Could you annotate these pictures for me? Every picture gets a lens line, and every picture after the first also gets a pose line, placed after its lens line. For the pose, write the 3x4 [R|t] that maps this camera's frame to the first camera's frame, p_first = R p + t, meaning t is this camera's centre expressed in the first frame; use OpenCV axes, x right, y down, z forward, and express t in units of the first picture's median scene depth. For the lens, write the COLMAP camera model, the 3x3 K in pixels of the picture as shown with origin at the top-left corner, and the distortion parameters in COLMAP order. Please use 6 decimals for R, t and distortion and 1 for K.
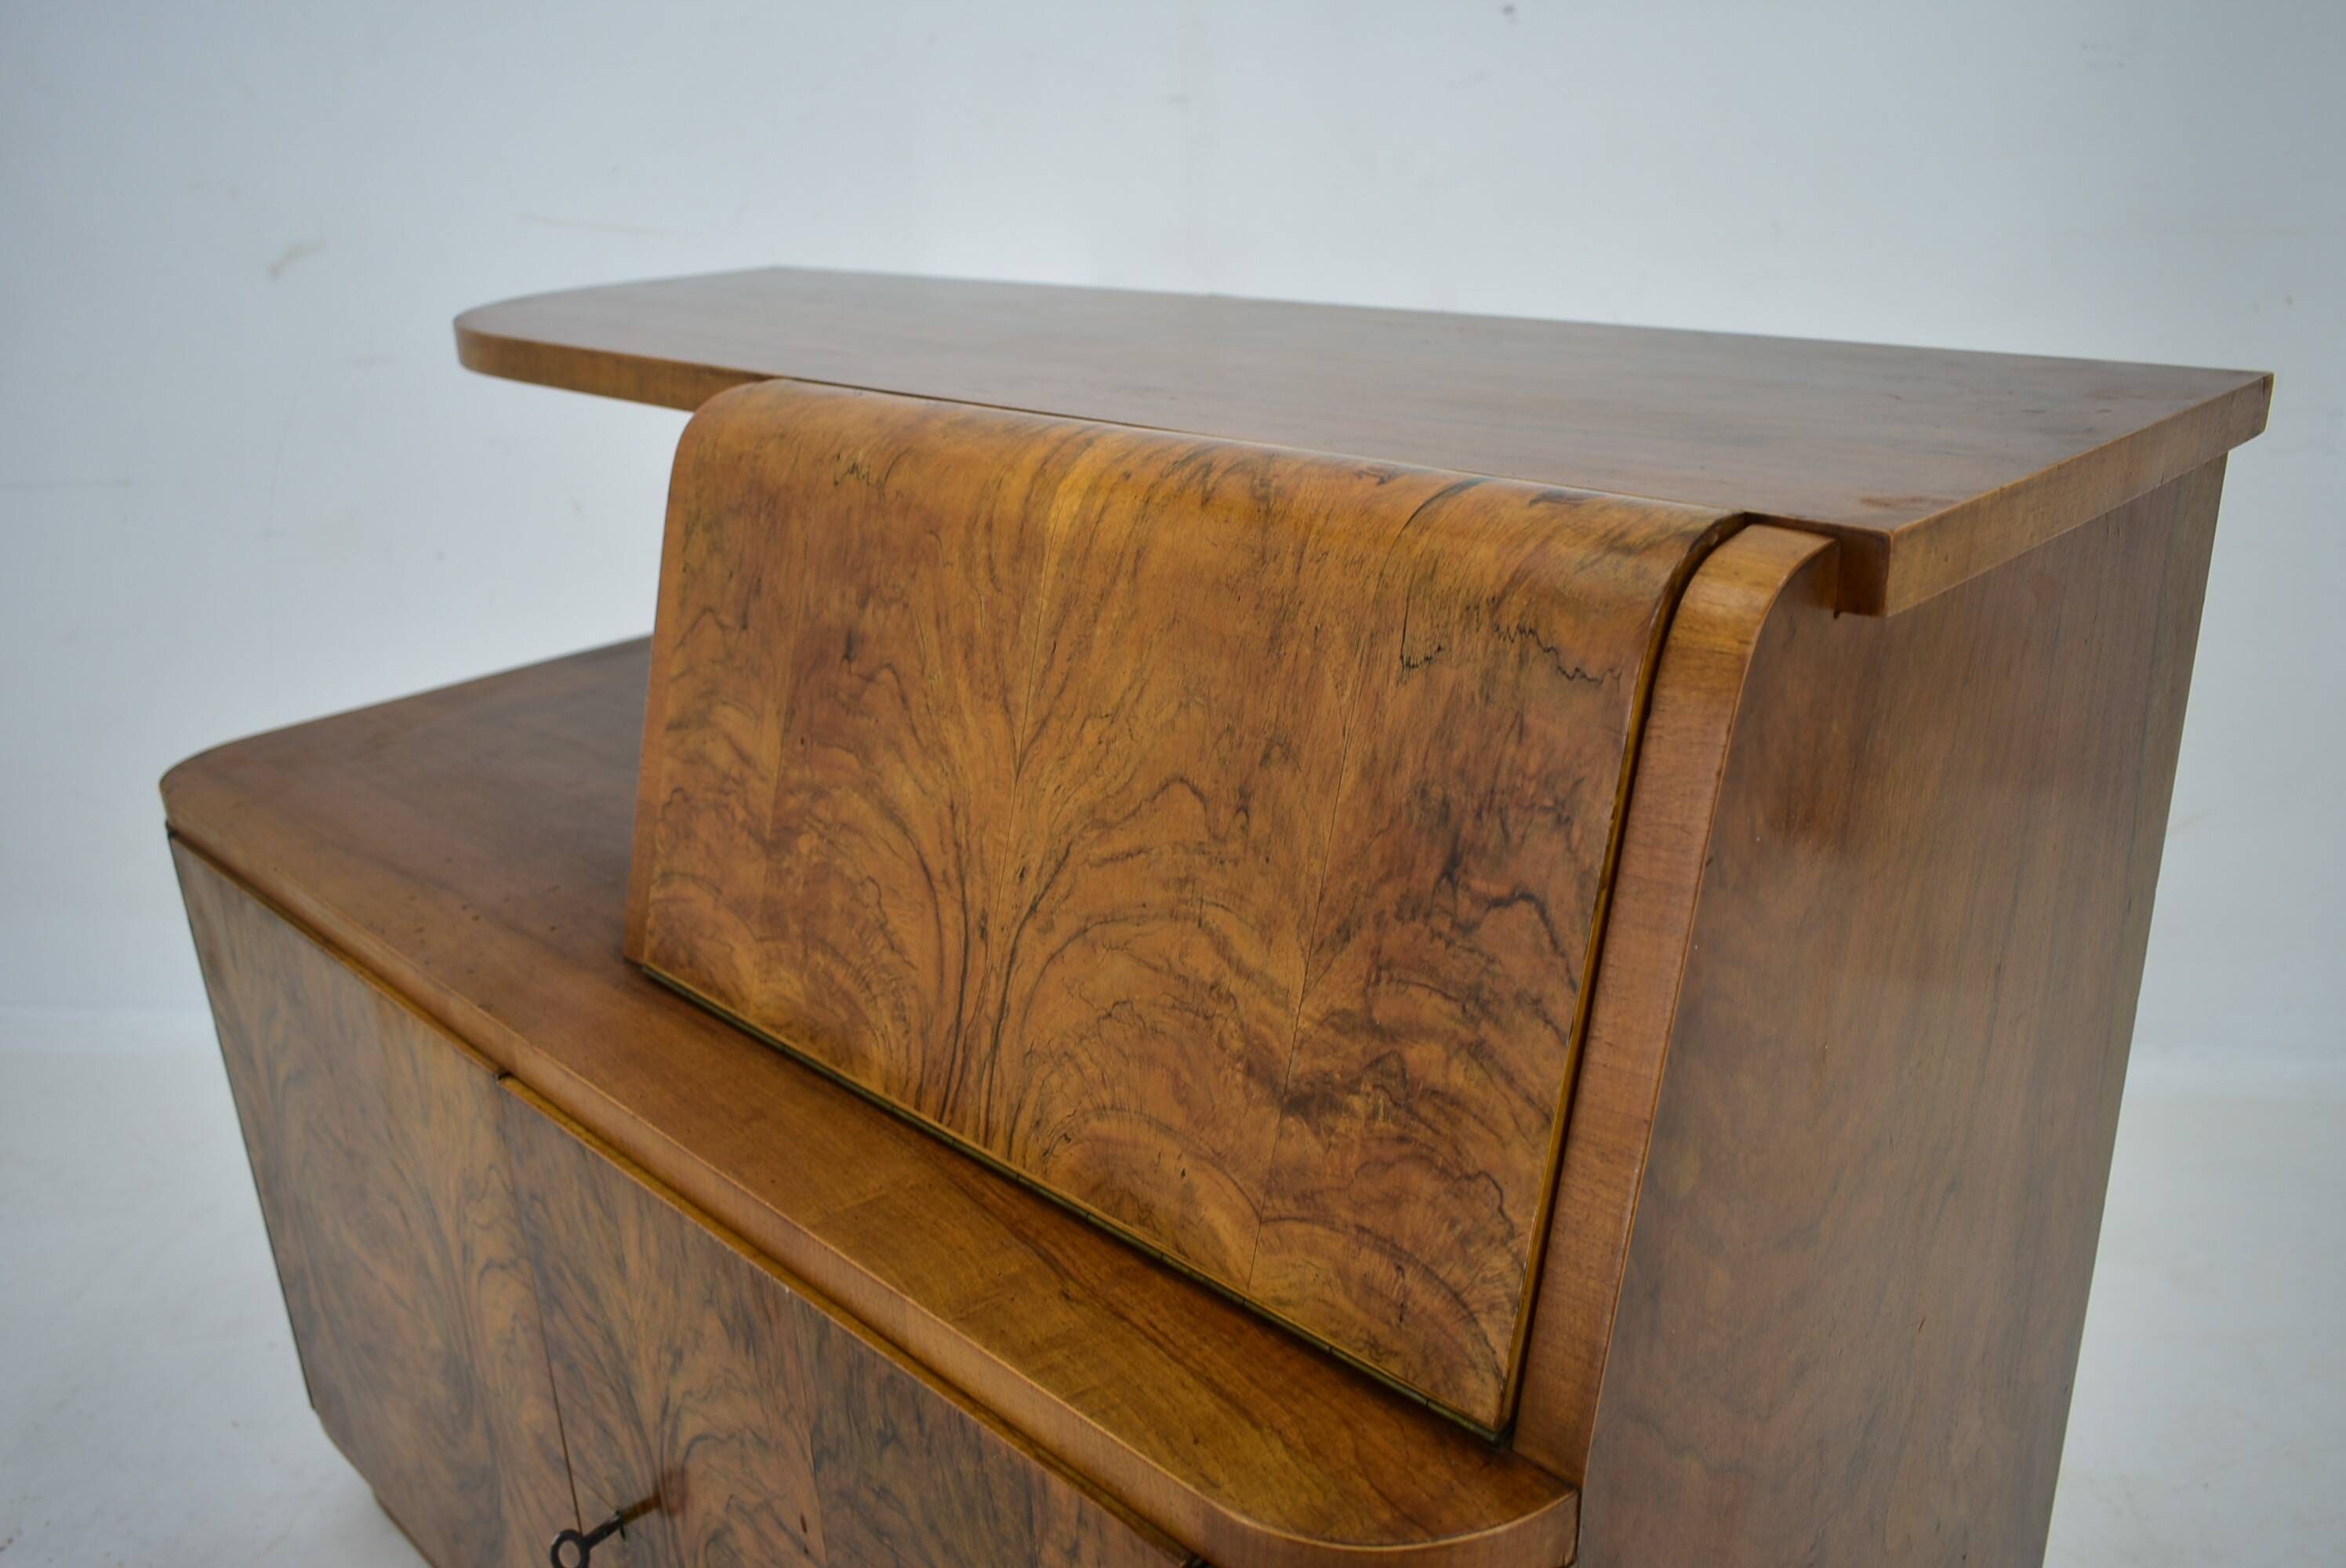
lens RADIAL K [[1822.1, 0, 1176.8], [0, 1822.1, 788.3], [0, 0, 1]] dist [-0.019492, 0.007714]
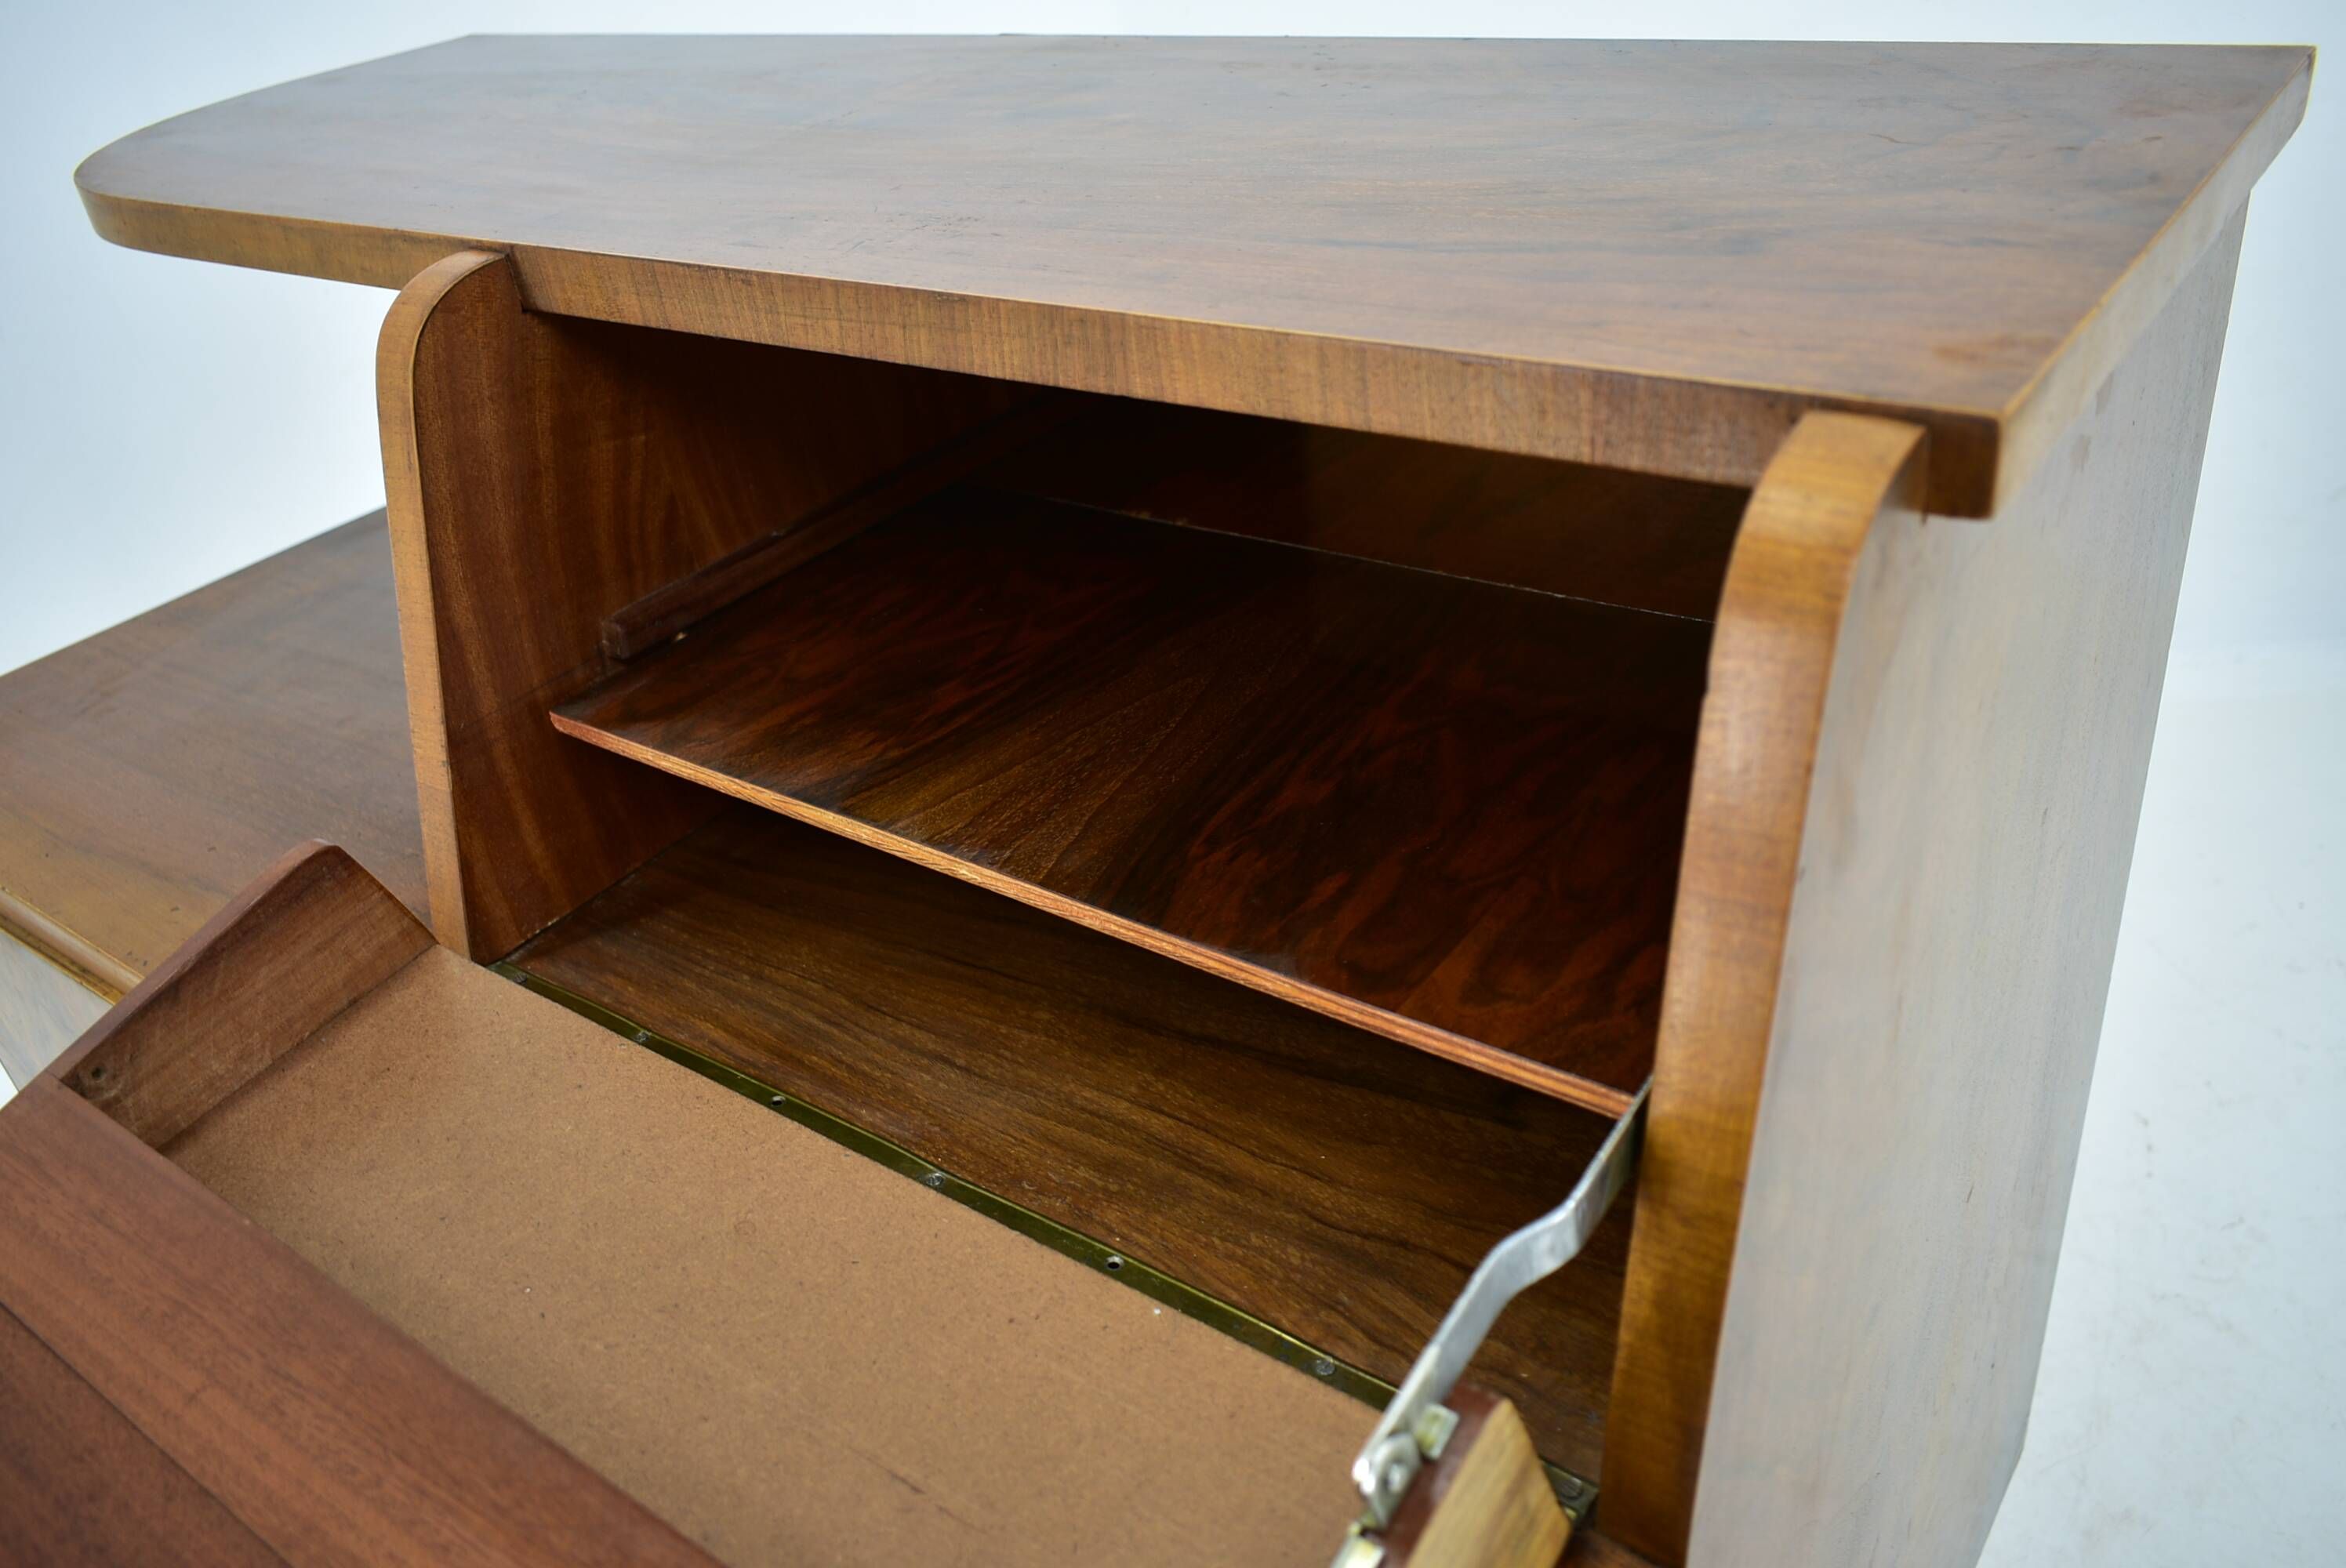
lens RADIAL K [[1822.1, 0, 1185.3], [0, 1822.1, 785.3], [0, 0, 1]] dist [-0.019492, 0.007714]
pose [[0.987079, -0.143003, 0.072286, -0.015564], [0.127879, 0.974877, 0.182378, -0.143036], [-0.096550, -0.170777, 0.980568, 0.220882]]
